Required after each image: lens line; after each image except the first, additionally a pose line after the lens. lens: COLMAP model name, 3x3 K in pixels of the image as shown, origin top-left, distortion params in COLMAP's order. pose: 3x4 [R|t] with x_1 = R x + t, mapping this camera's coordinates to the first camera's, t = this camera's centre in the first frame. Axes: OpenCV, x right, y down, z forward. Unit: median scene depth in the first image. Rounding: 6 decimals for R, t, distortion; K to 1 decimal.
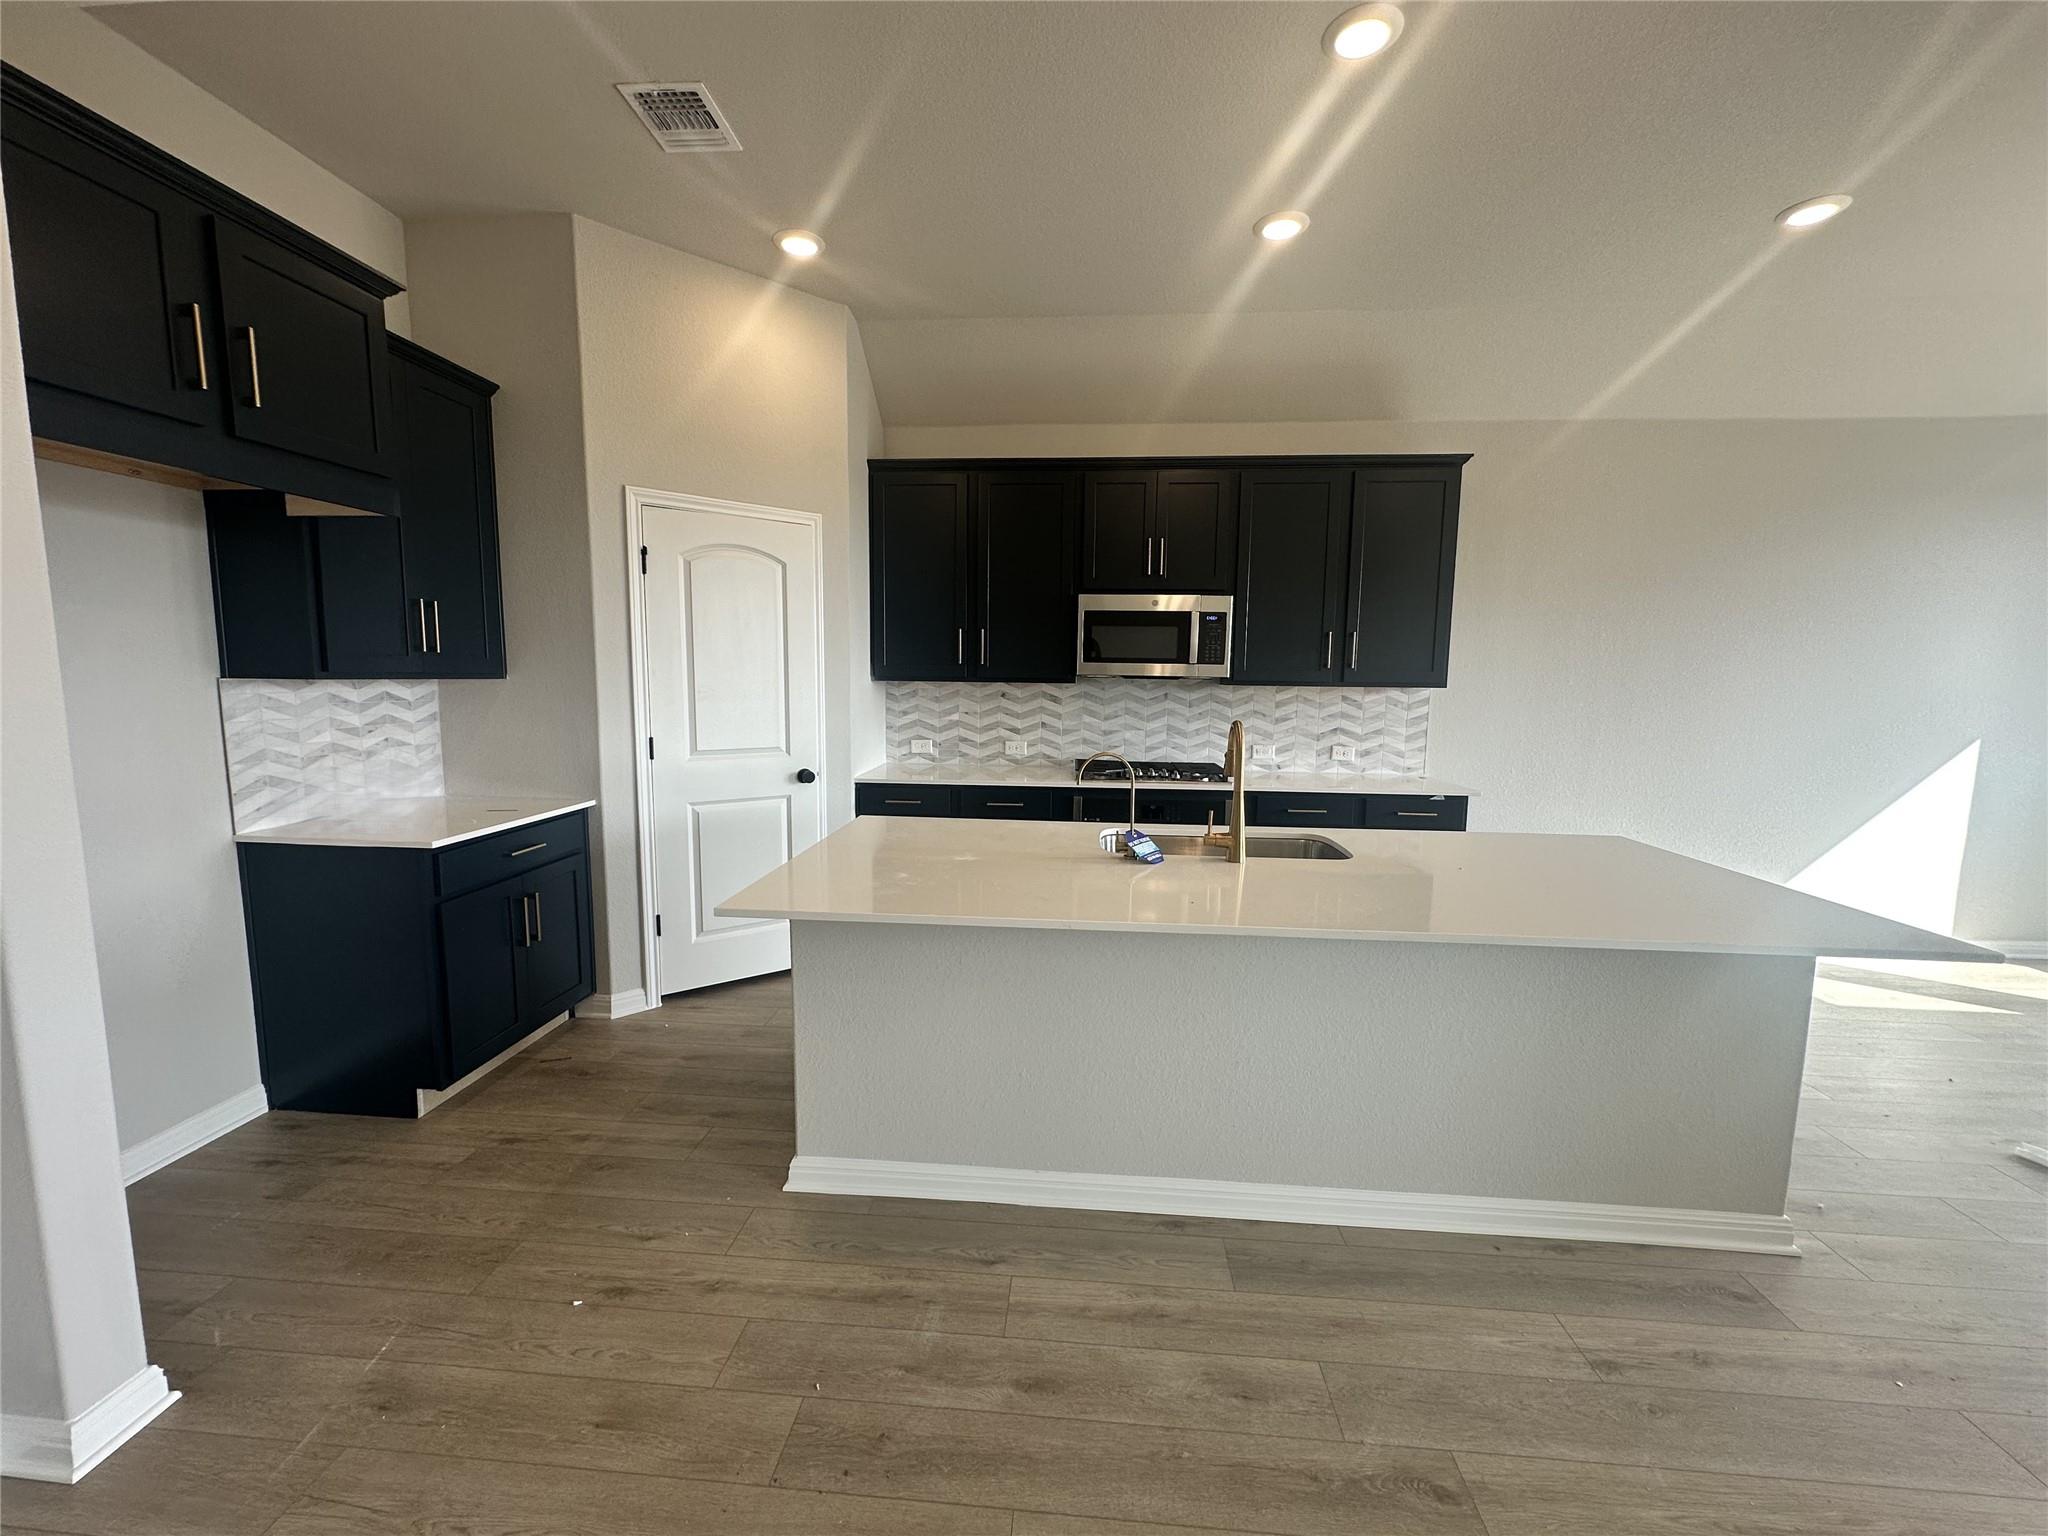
lens RADIAL K [[816.1, 0, 1024.0], [0, 816.1, 768.0], [0, 0, 1]] dist [0.000133, 0.000191]
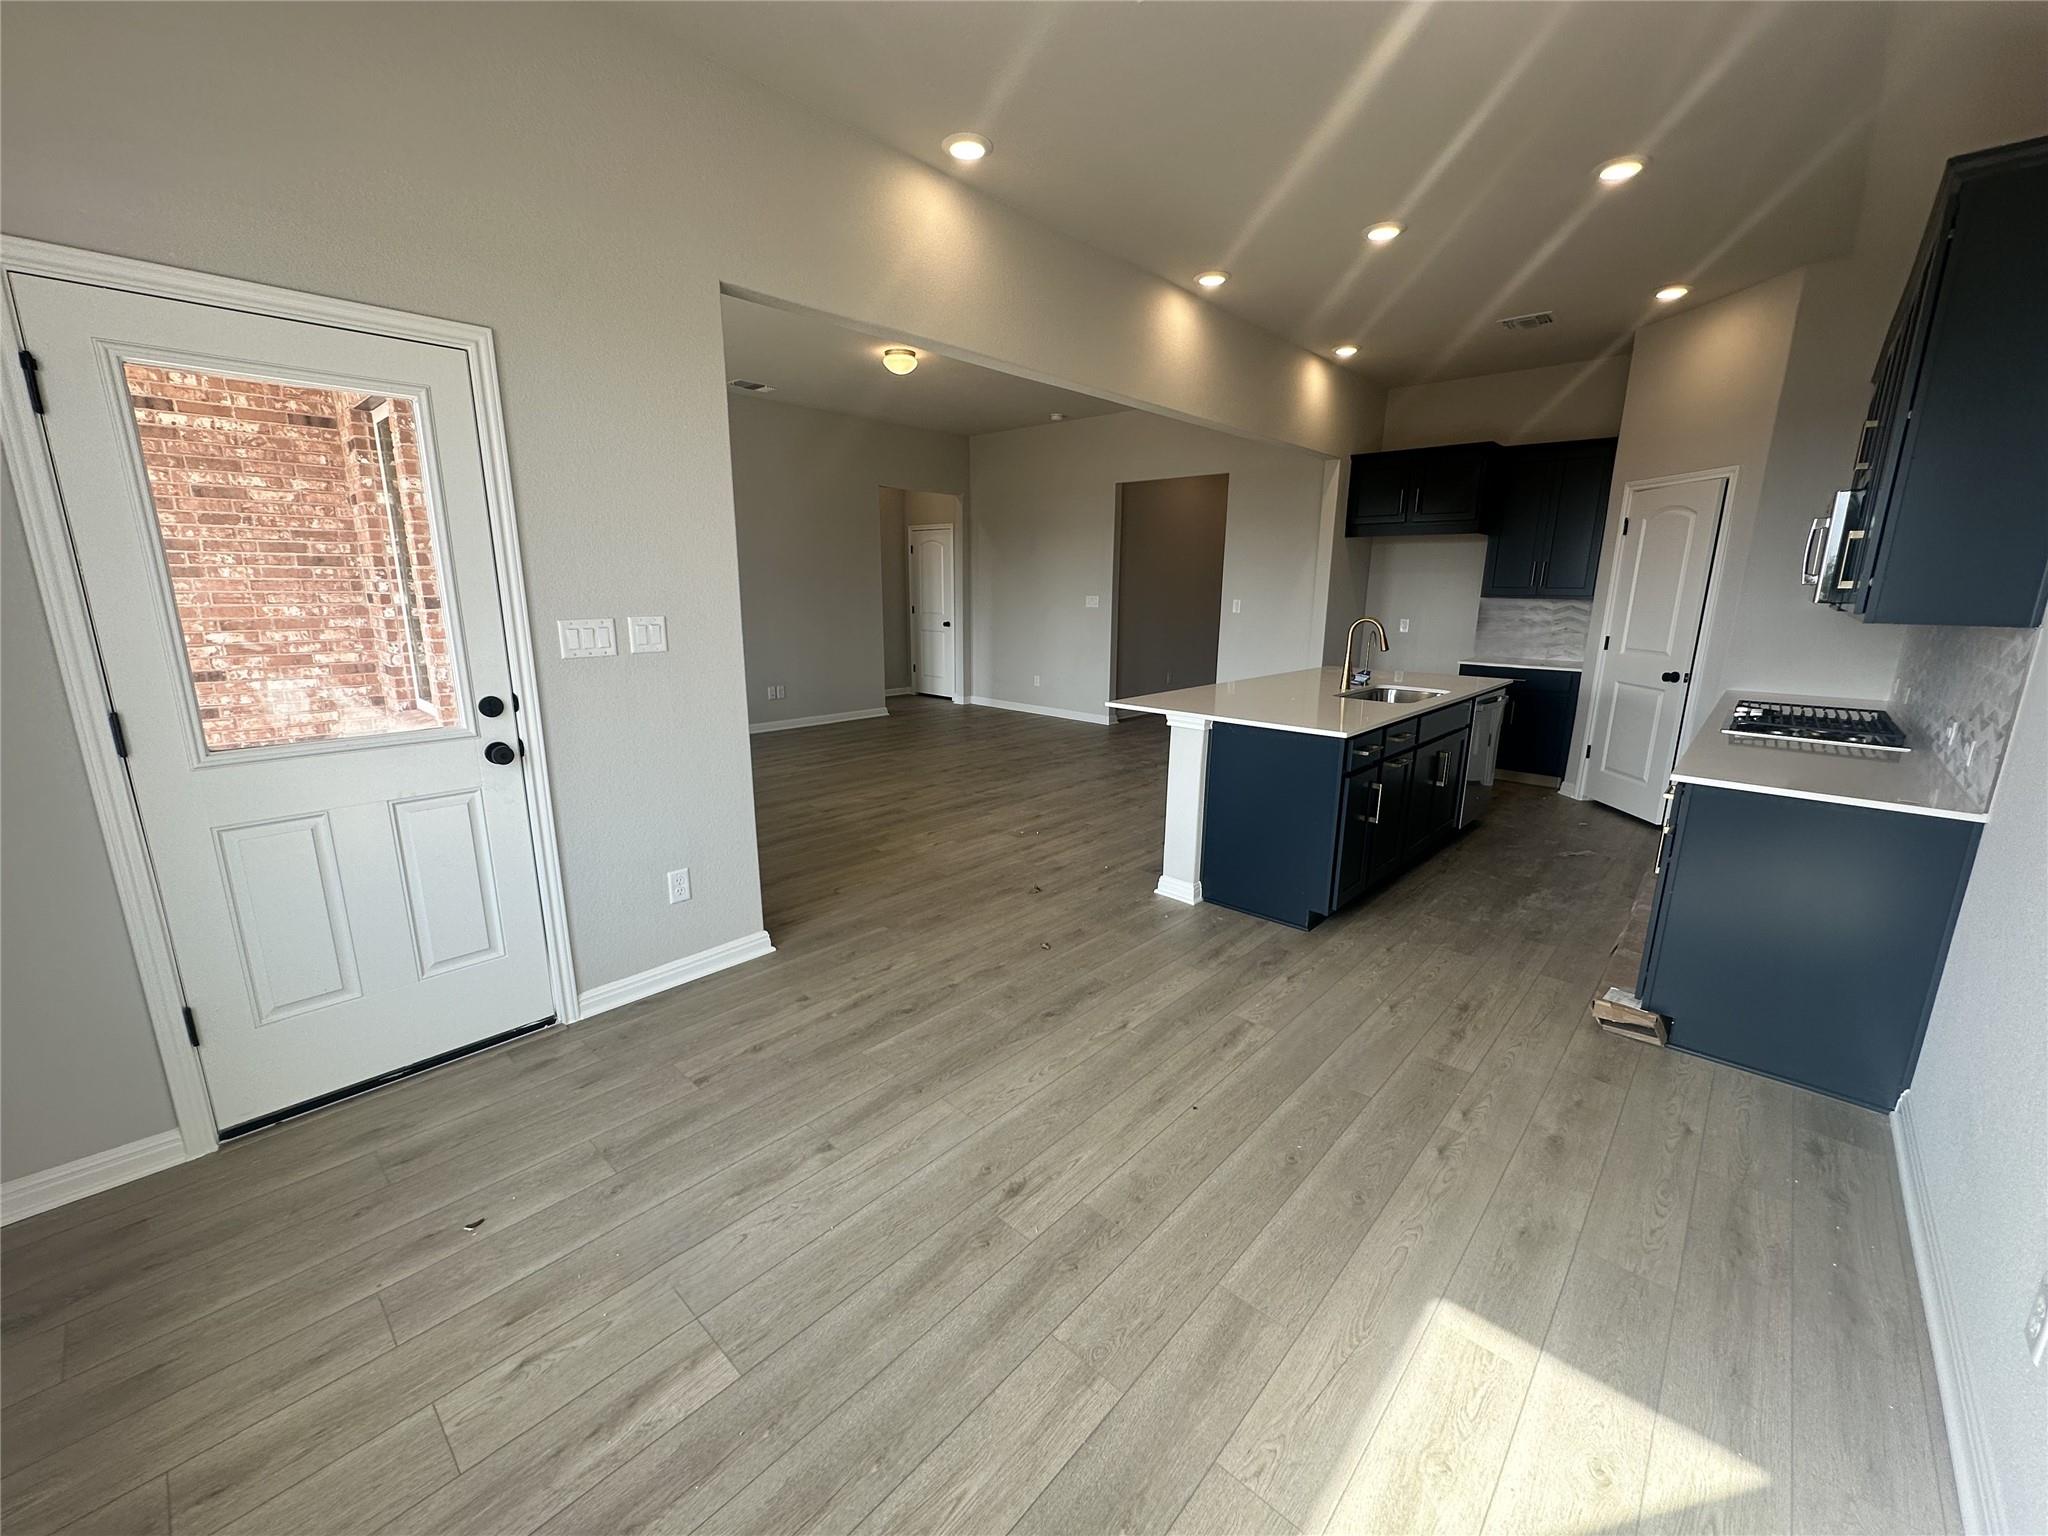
lens RADIAL K [[816.1, 0, 1024.0], [0, 816.1, 768.0], [0, 0, 1]] dist [0.000133, 0.000191]
pose [[-0.615756, 0.155884, -0.772363, 1.194567], [-0.110284, 0.953535, 0.280372, -0.087840], [0.780181, 0.257820, -0.569953, 0.823083]]
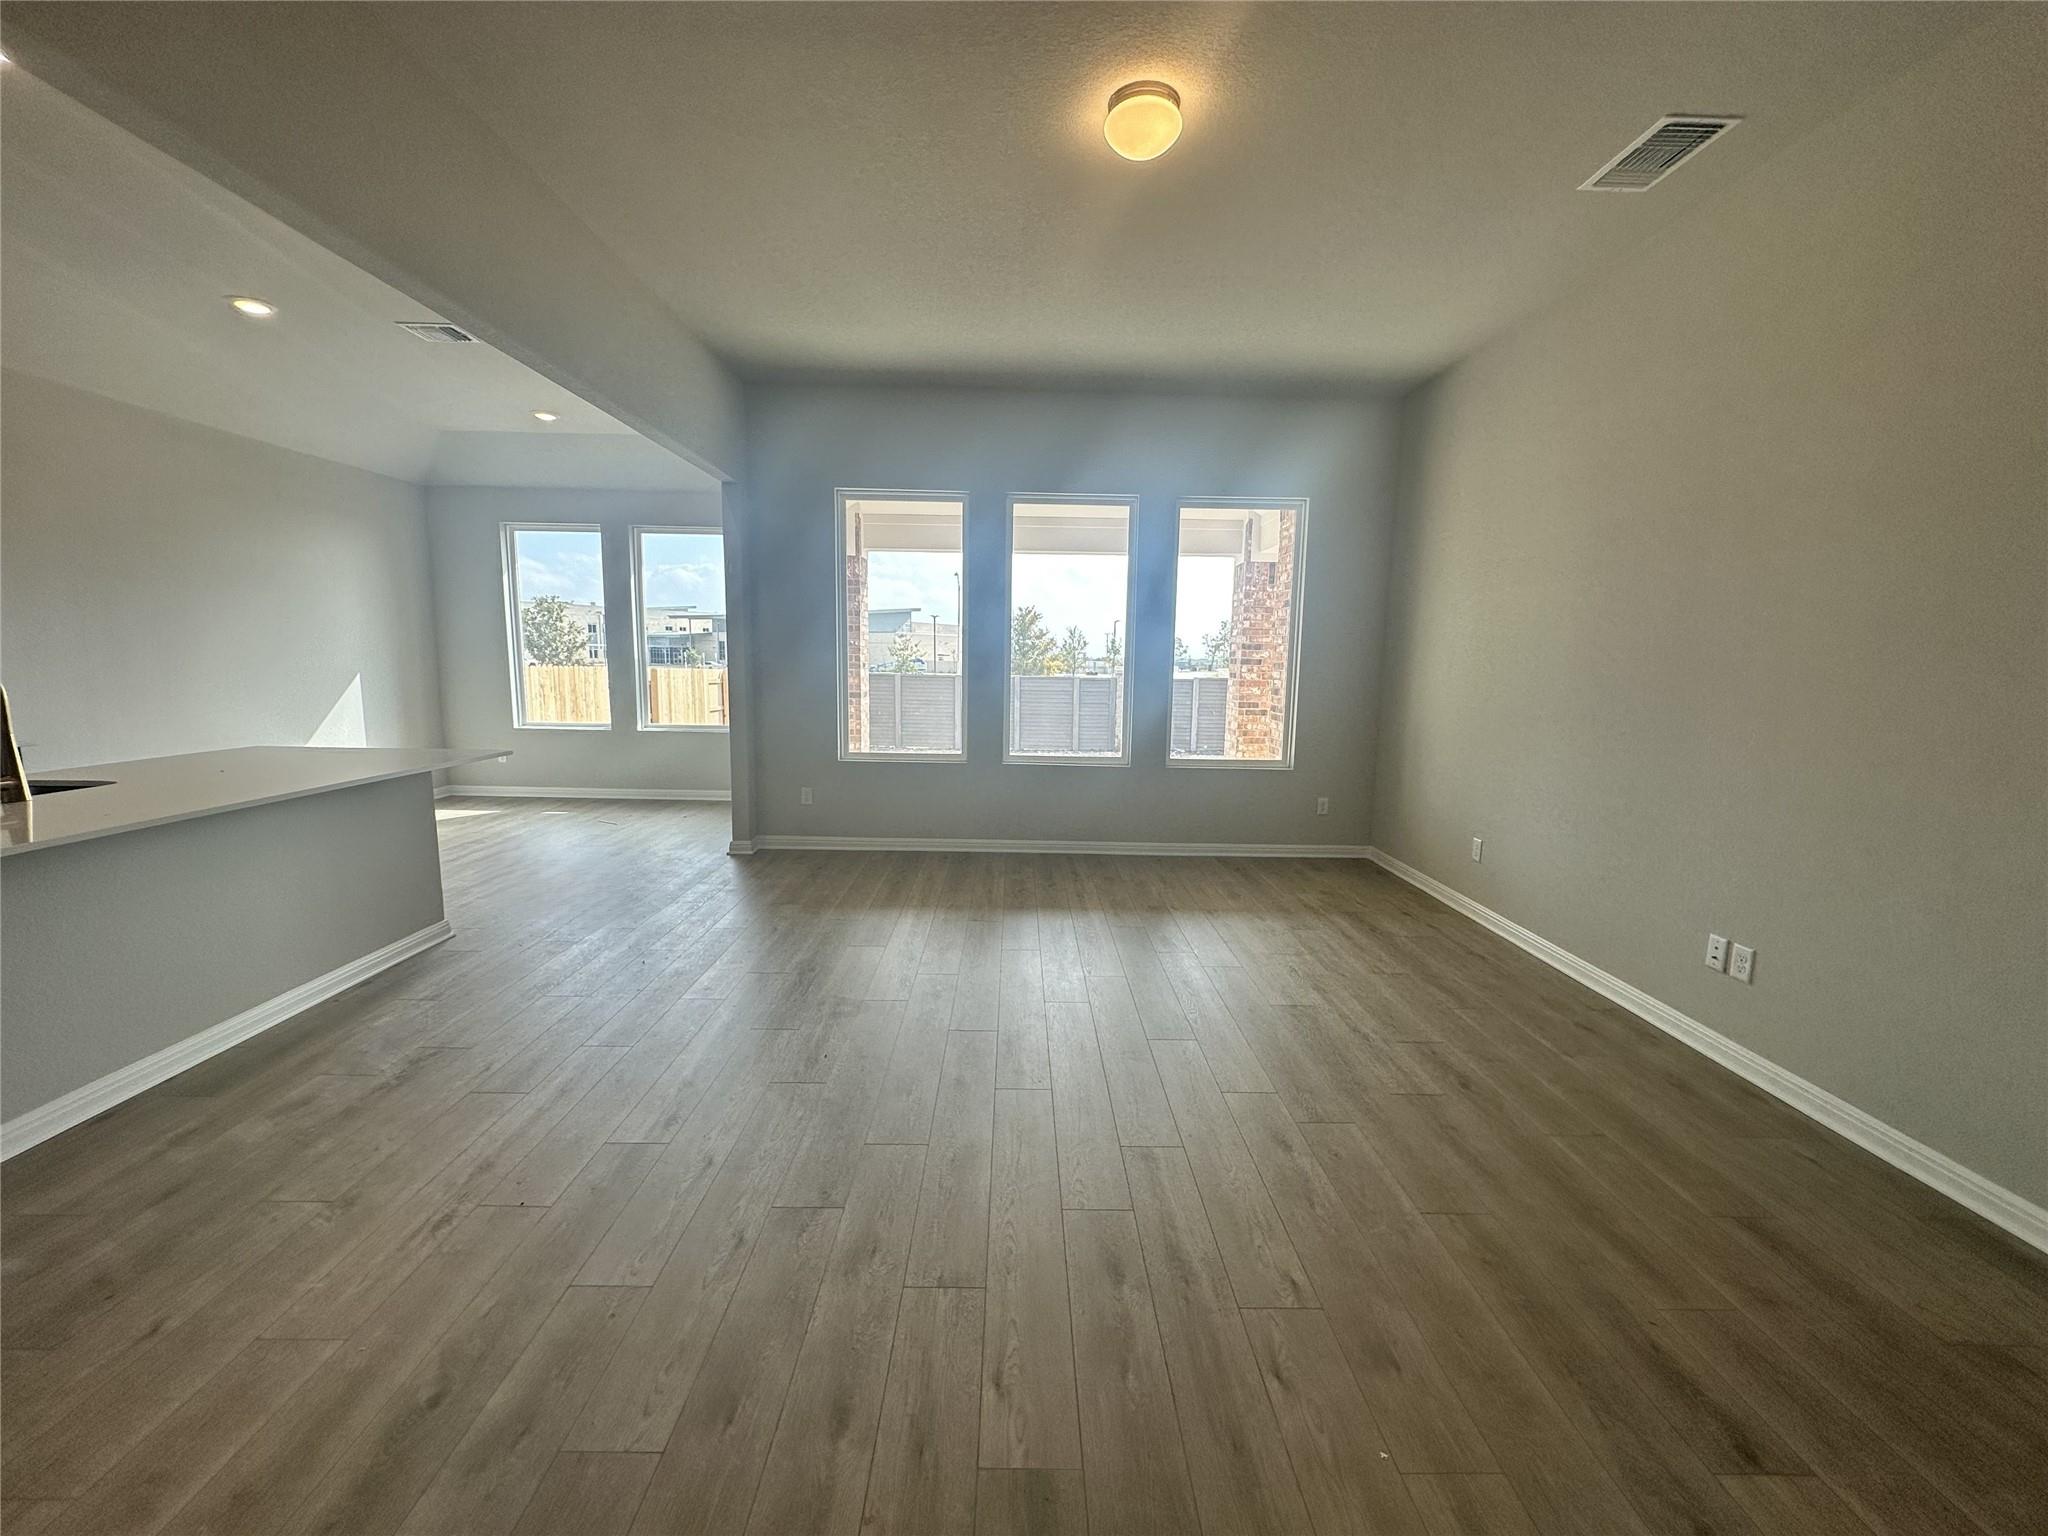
lens RADIAL K [[809.4, 0, 1024.0], [0, 809.4, 768.0], [0, 0, 1]] dist [-0.001029, -0.000094]
pose [[-0.093581, -0.153966, 0.983635, -0.459336], [0.096999, 0.981860, 0.162916, 0.014785], [-0.990875, 0.110658, -0.076949, -0.104227]]
